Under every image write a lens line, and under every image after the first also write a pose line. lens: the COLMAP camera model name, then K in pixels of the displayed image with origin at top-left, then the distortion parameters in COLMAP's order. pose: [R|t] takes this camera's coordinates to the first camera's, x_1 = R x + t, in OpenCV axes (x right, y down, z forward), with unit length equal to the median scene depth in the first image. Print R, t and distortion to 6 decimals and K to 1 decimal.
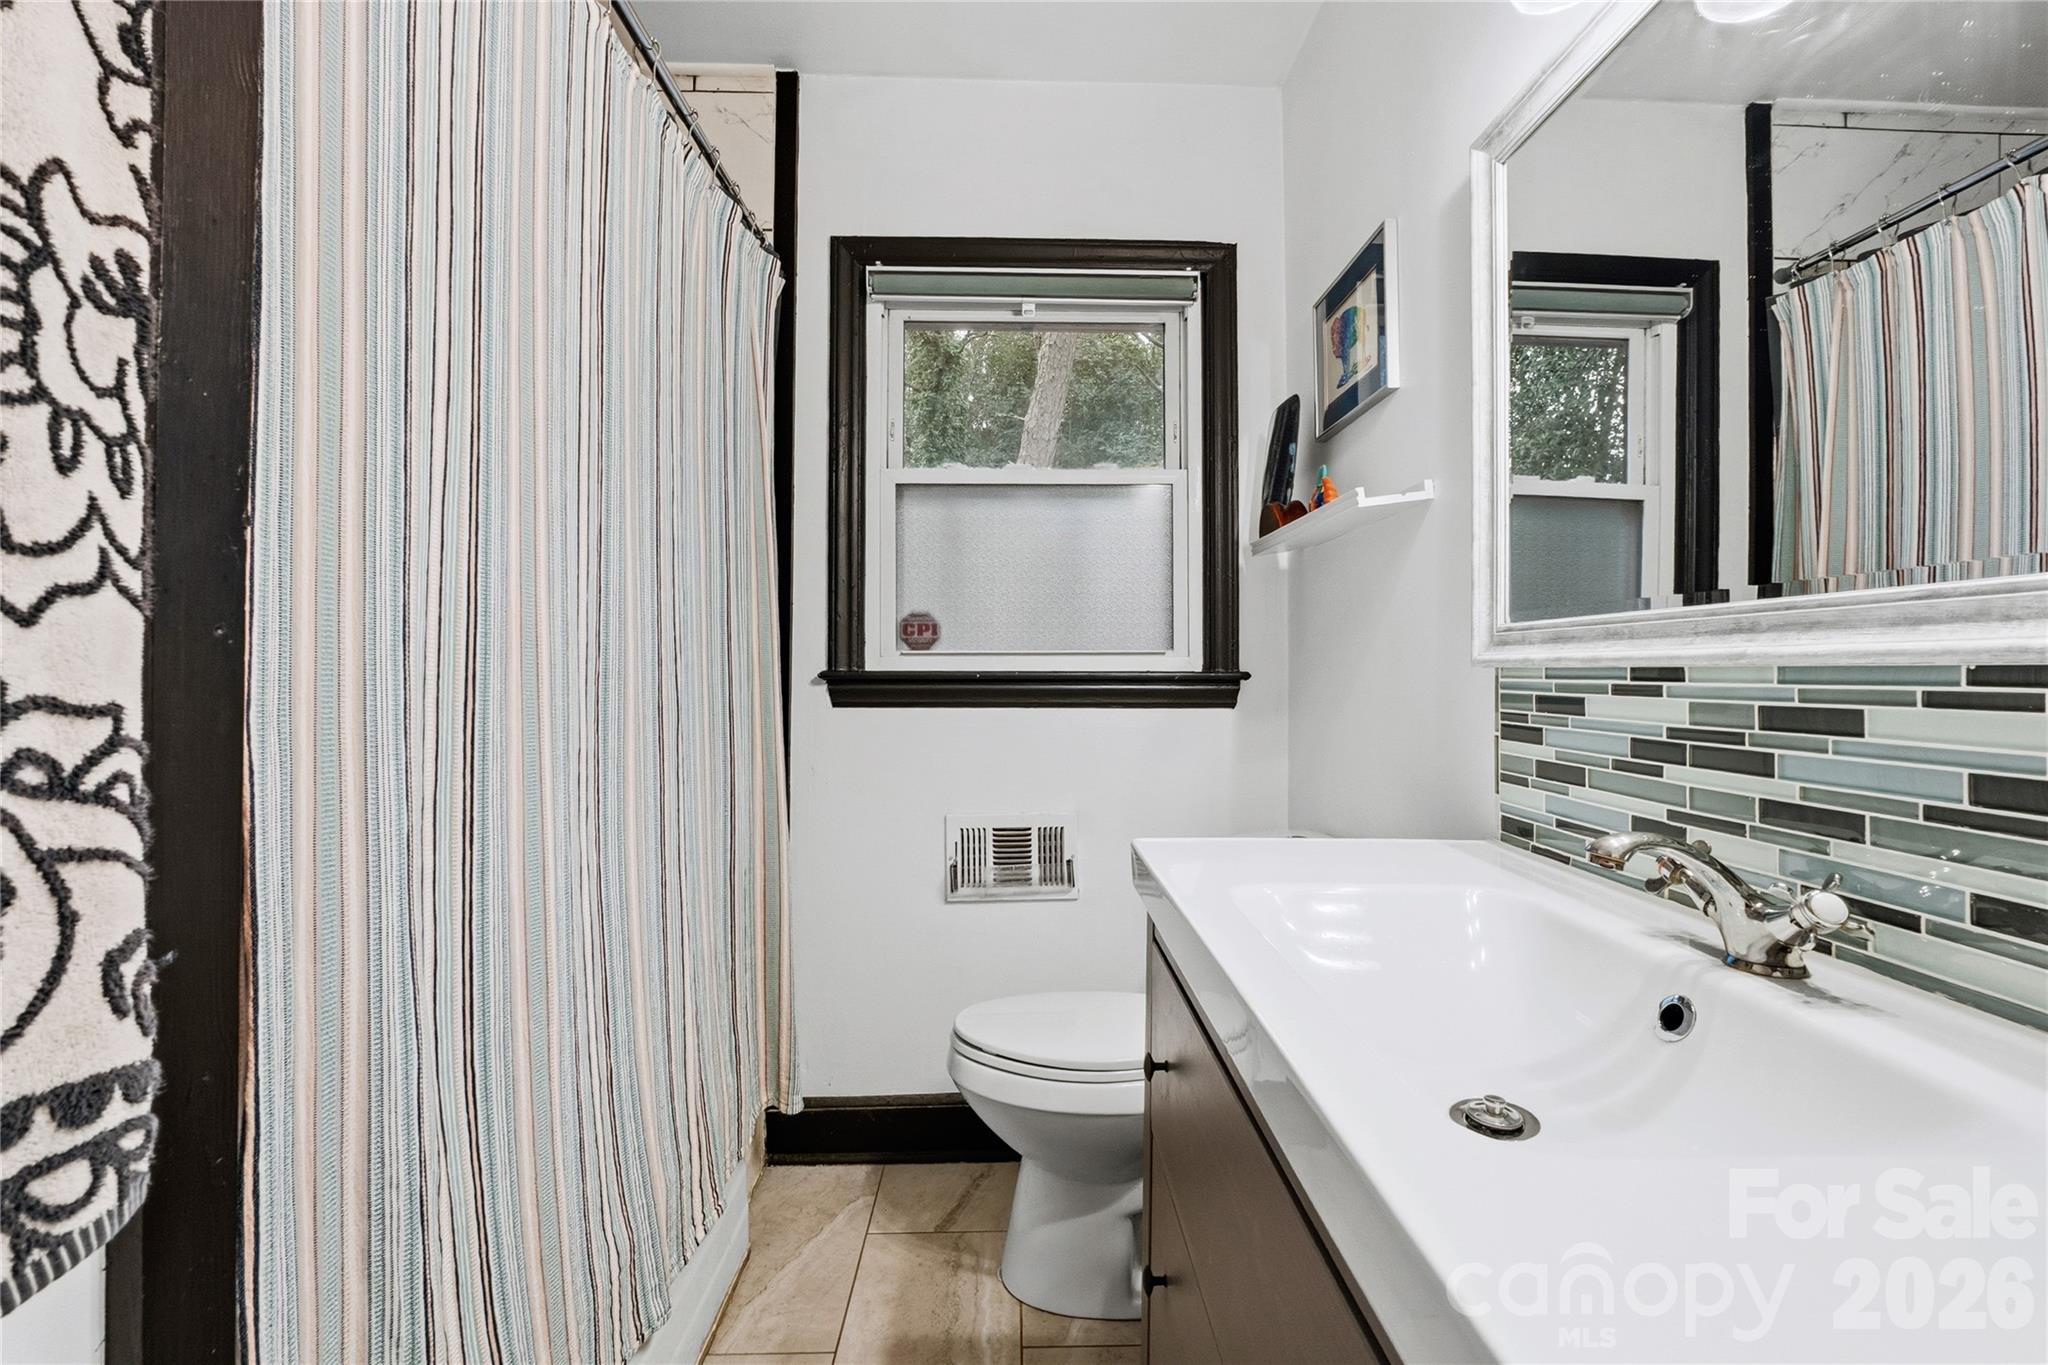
lens RADIAL K [[895.1, 0, 1028.8], [0, 895.1, 655.9], [0, 0, 1]] dist [-0.015843, 0.000225]
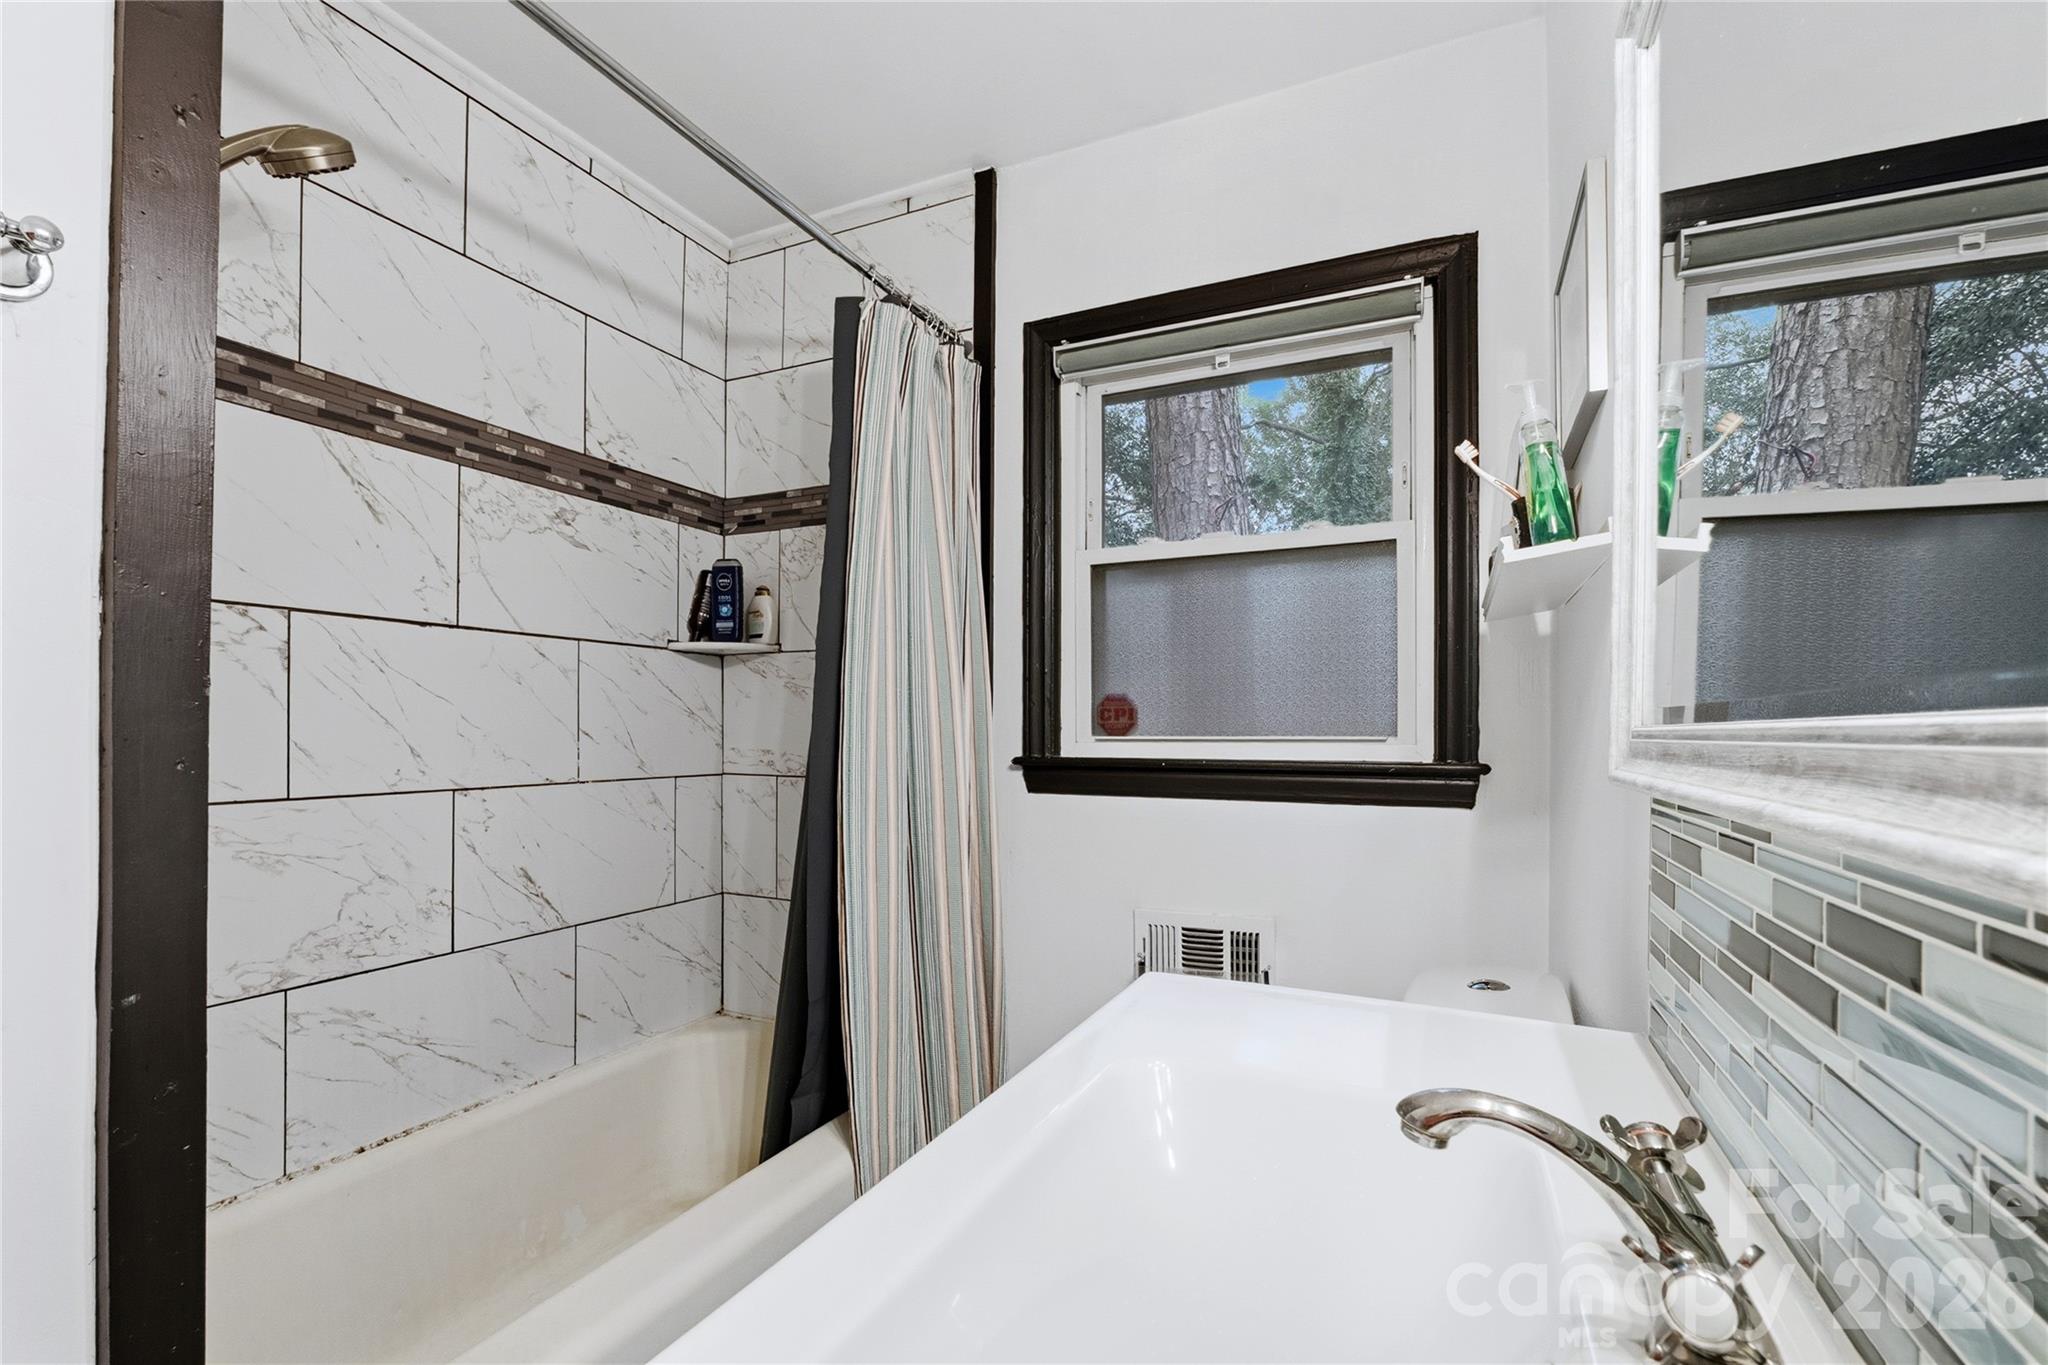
lens RADIAL K [[891.2, 0, 1025.6], [0, 891.2, 737.2], [0, 0, 1]] dist [-0.012240, 0.000701]
pose [[0.894741, 0.003122, -0.446575, 0.227258], [0.005016, 0.999842, 0.017038, -0.022417], [0.446558, -0.017485, 0.894584, 0.097374]]
